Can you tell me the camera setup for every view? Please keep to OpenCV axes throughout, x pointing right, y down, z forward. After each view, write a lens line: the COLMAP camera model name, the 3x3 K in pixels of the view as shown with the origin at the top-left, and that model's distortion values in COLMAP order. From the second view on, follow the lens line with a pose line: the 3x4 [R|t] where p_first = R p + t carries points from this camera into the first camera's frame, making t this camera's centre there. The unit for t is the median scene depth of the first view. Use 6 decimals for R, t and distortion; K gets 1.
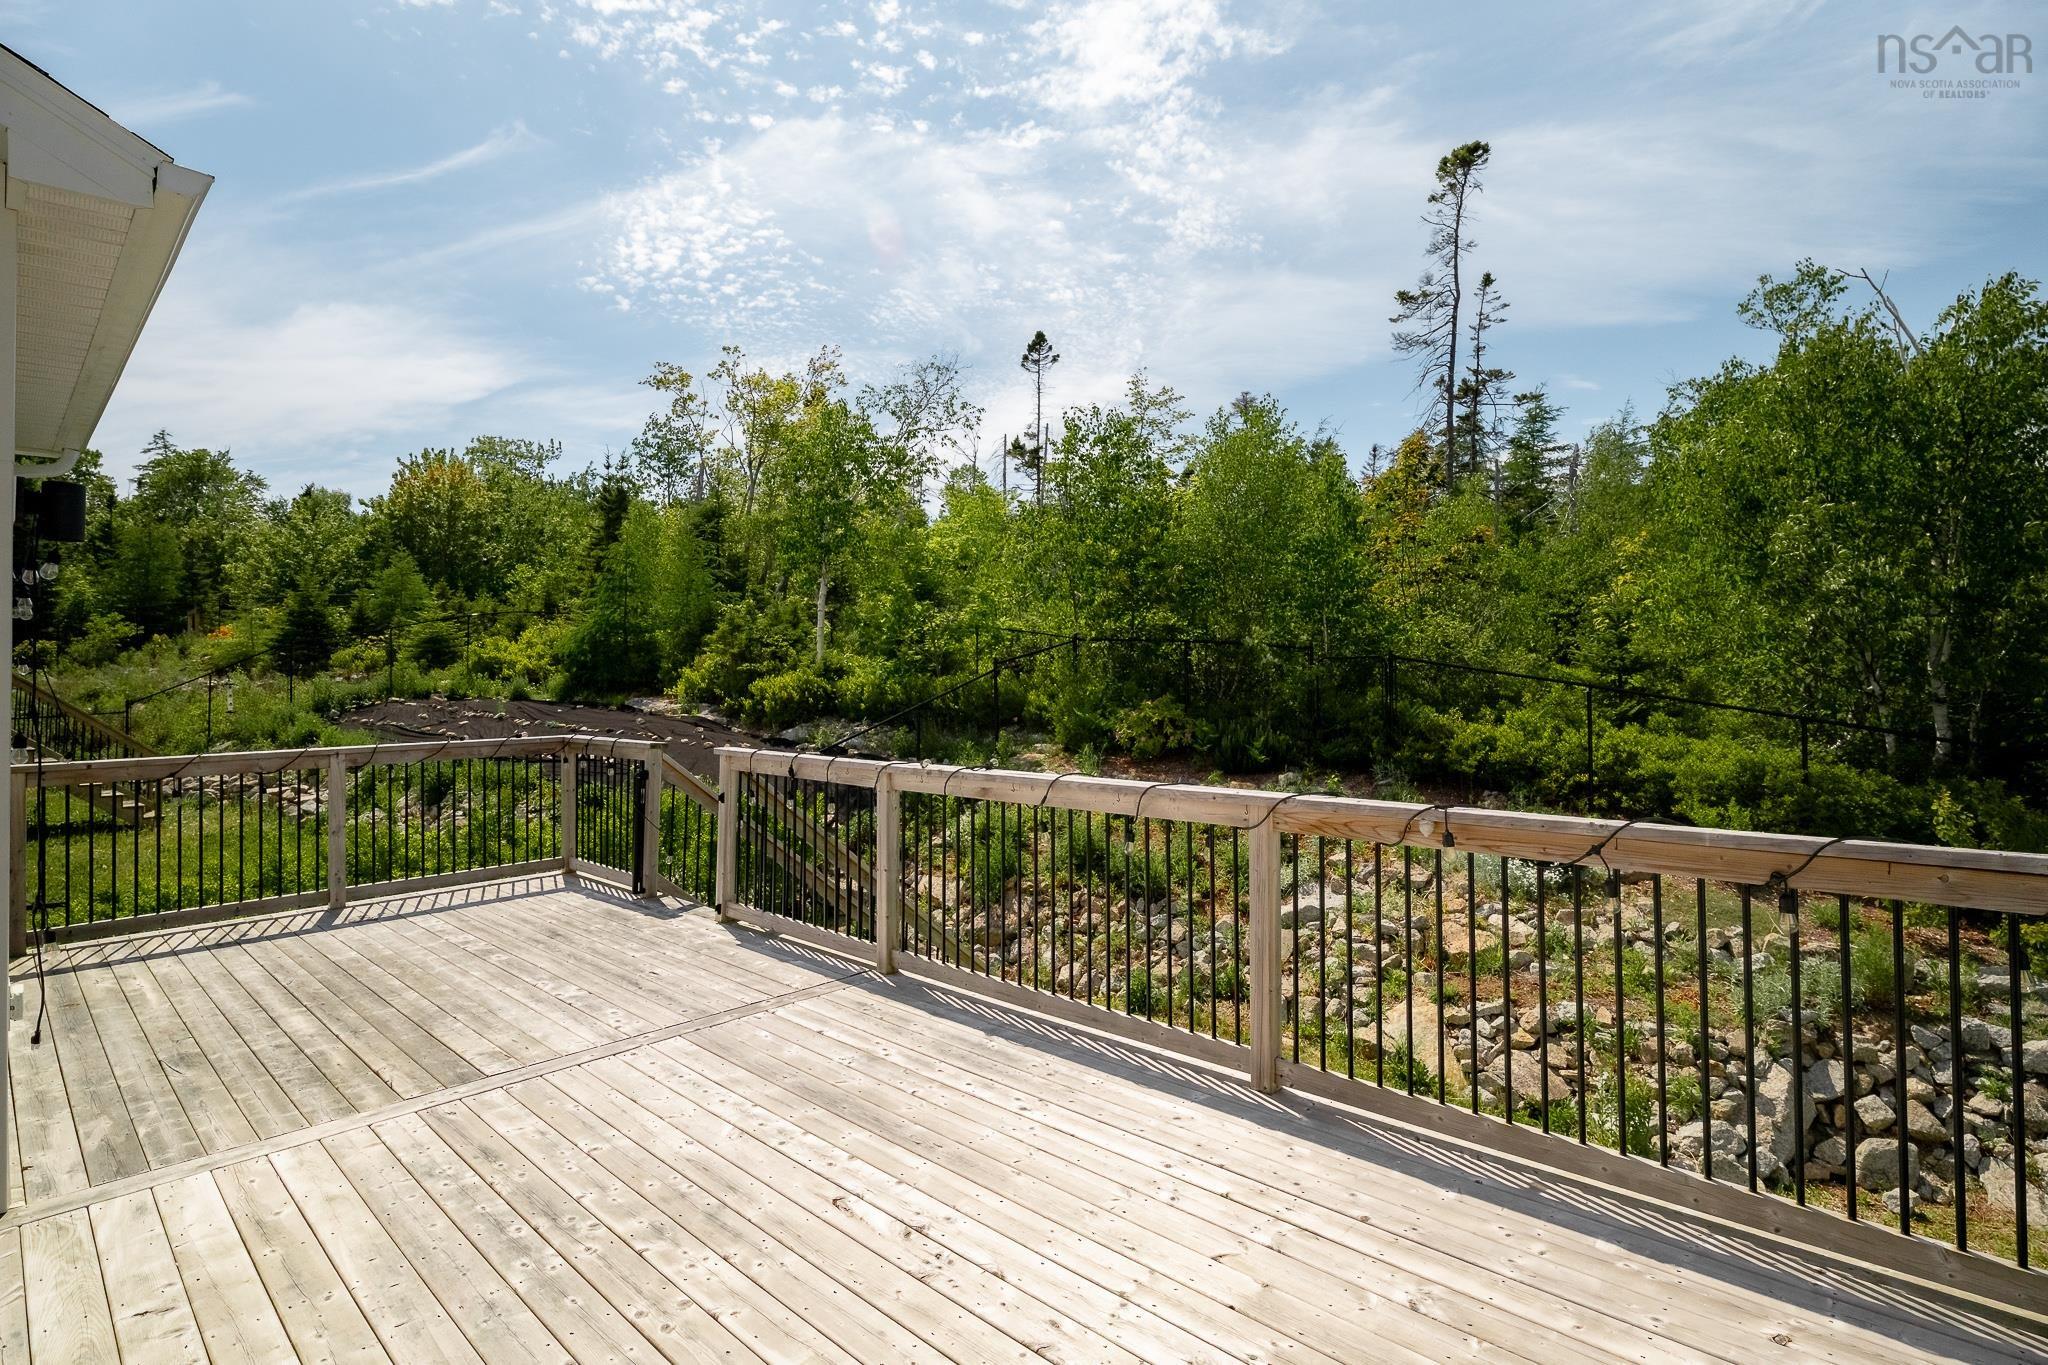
lens RADIAL K [[1011.9, 0, 1011.0], [0, 1011.9, 634.7], [0, 0, 1]] dist [-0.003072, -0.000488]
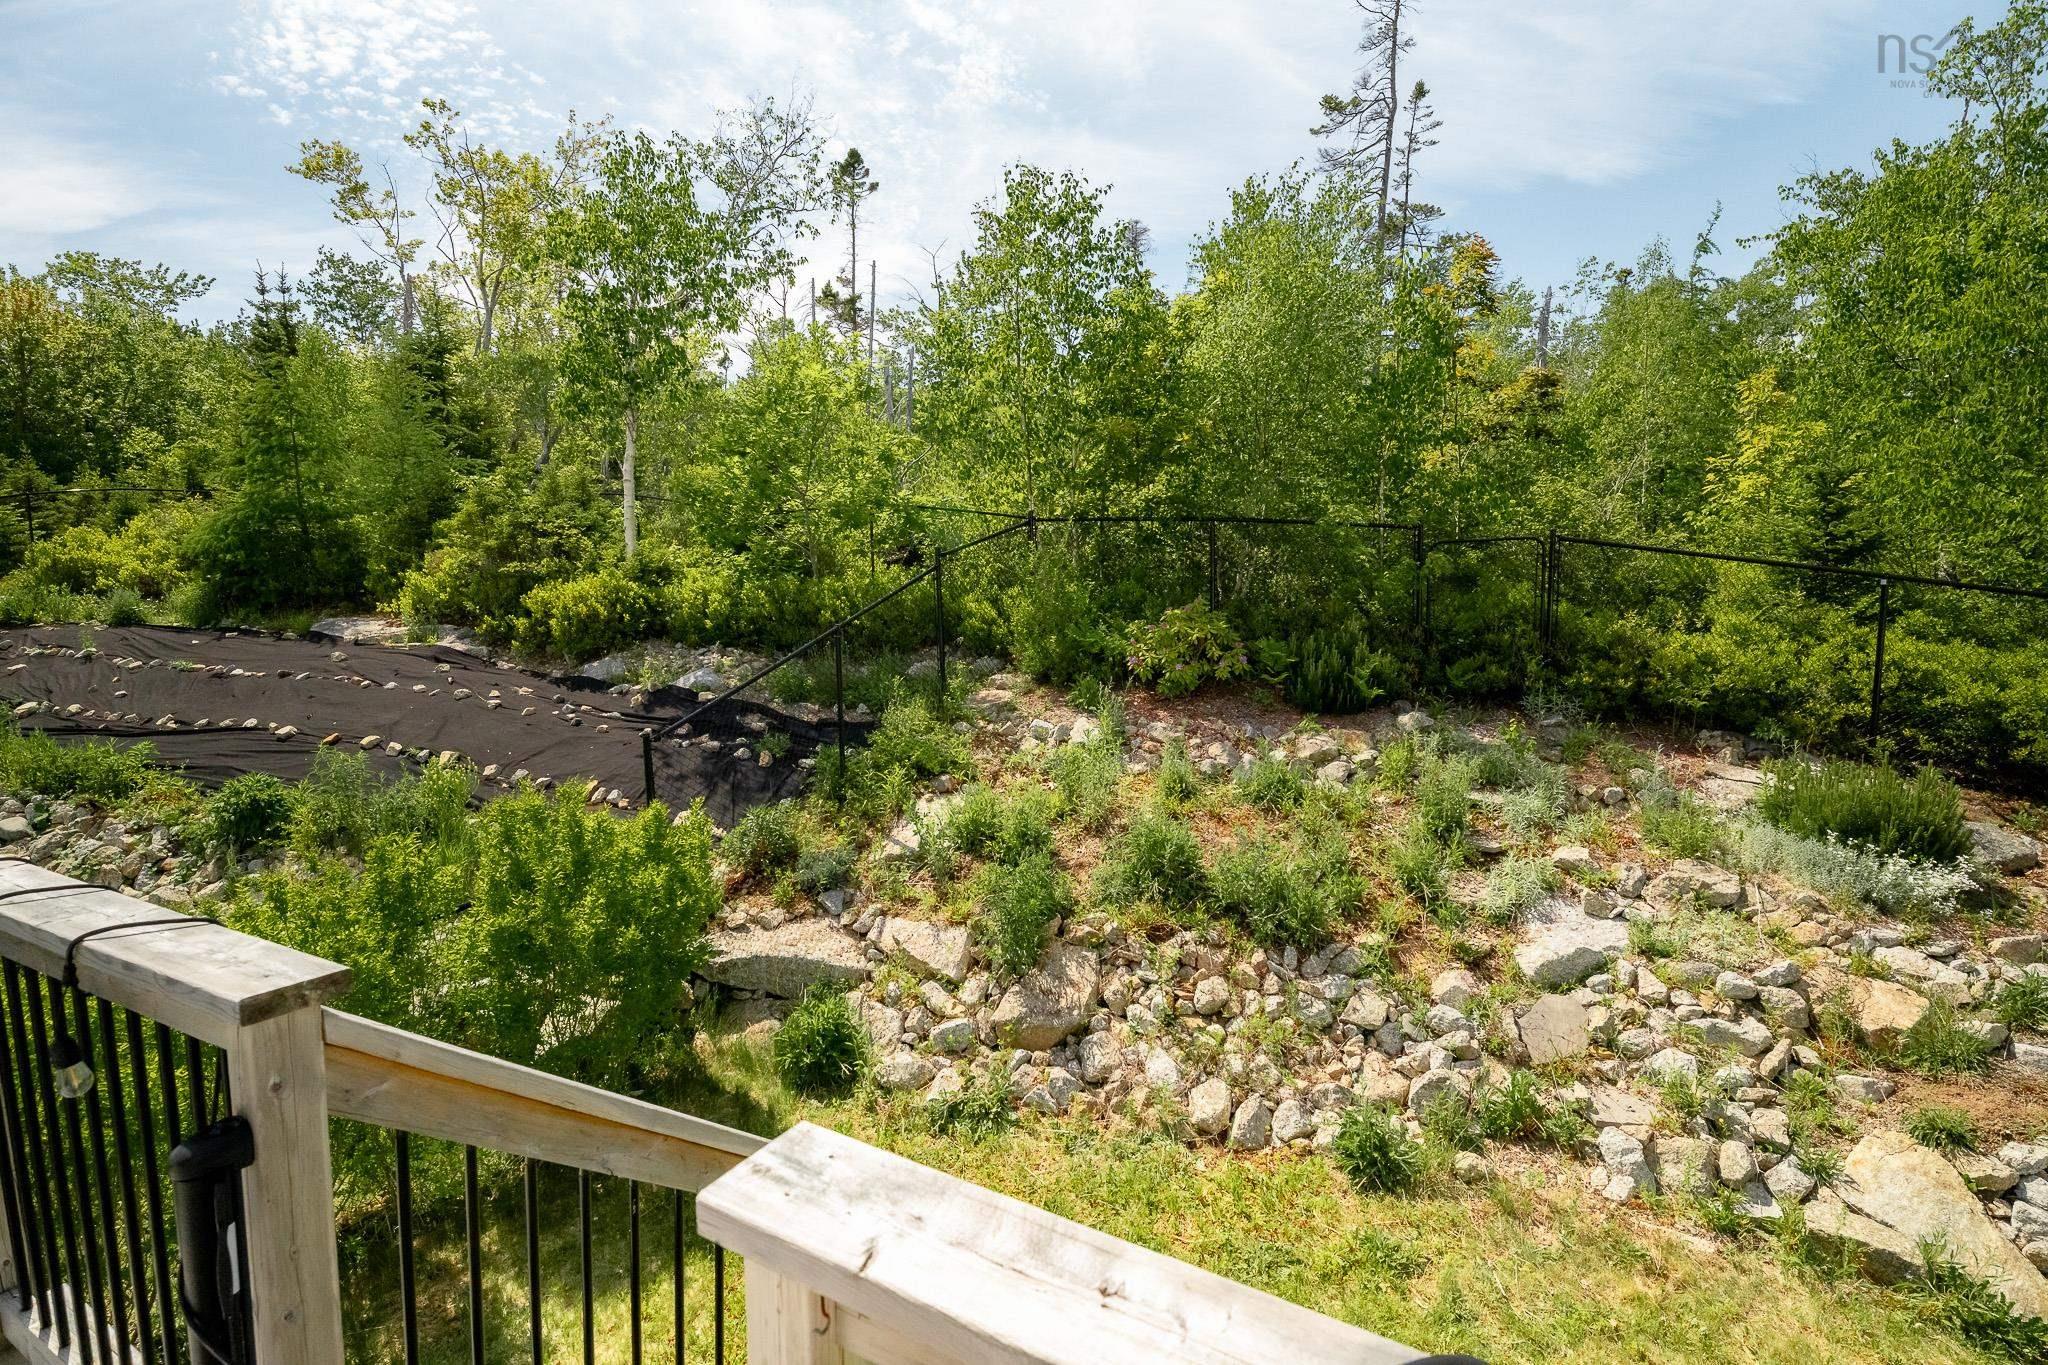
lens RADIAL K [[987.3, 0, 1014.3], [0, 987.3, 676.9], [0, 0, 1]] dist [0.001664, -0.001175]
pose [[0.972871, -0.042692, 0.227374, -0.092542], [0.007993, 0.988442, 0.151390, 0.007168], [-0.231209, -0.145466, 0.961968, 0.294166]]
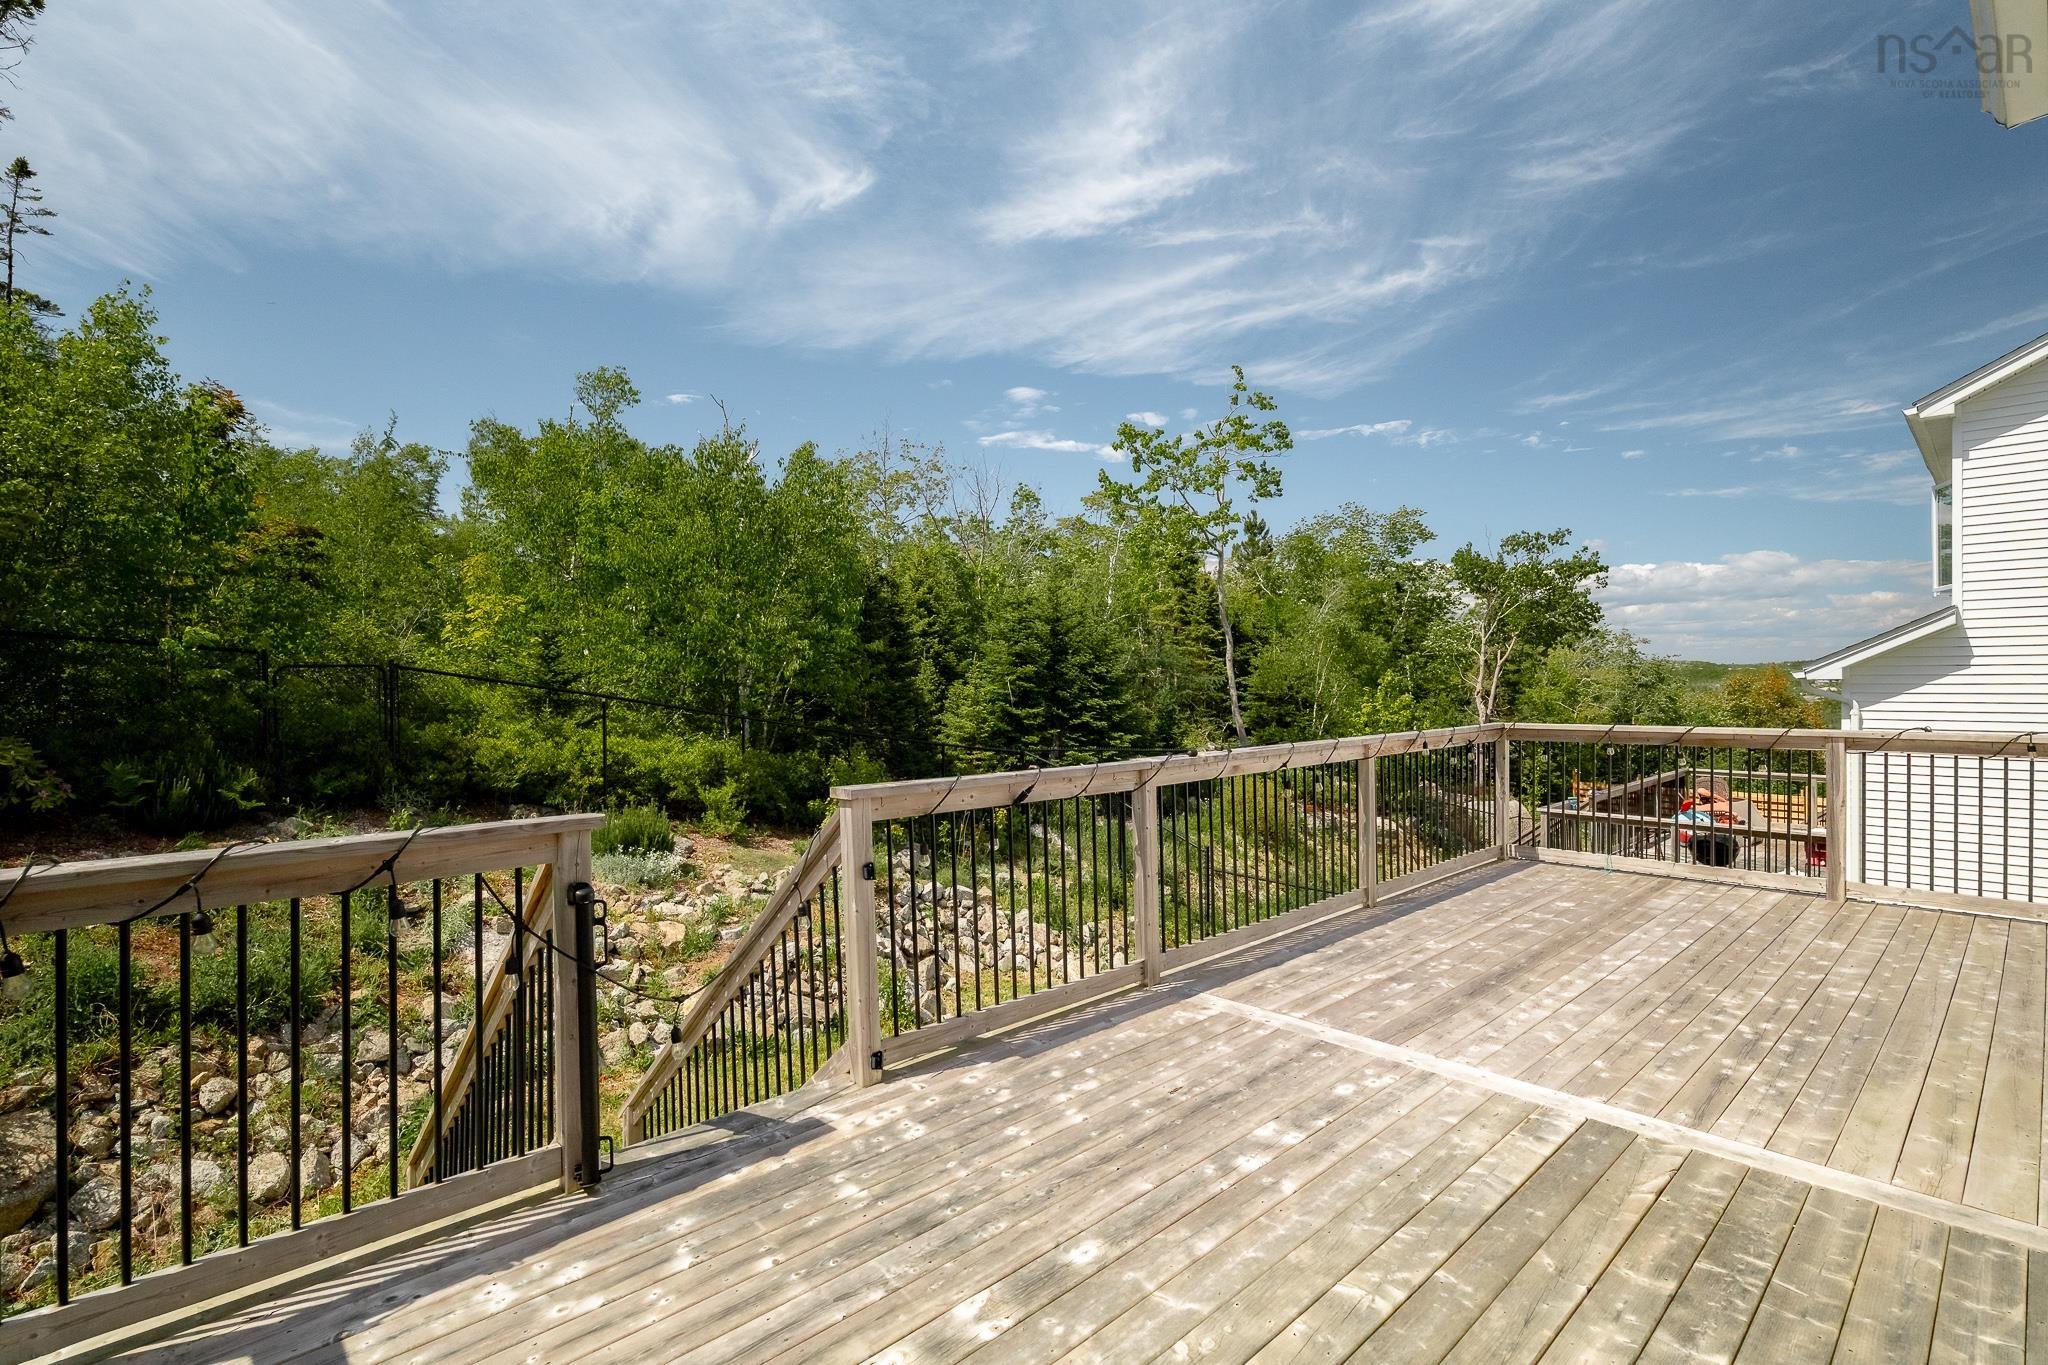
lens RADIAL K [[958.9, 0, 1024.0], [0, 958.9, 682.5], [0, 0, 1]] dist [0.002042, 0.000545]
pose [[0.048604, 0.008948, 0.998778, -0.277028], [-0.028626, 0.999562, -0.007562, 0.018268], [-0.998408, -0.028223, 0.048838, 0.295990]]
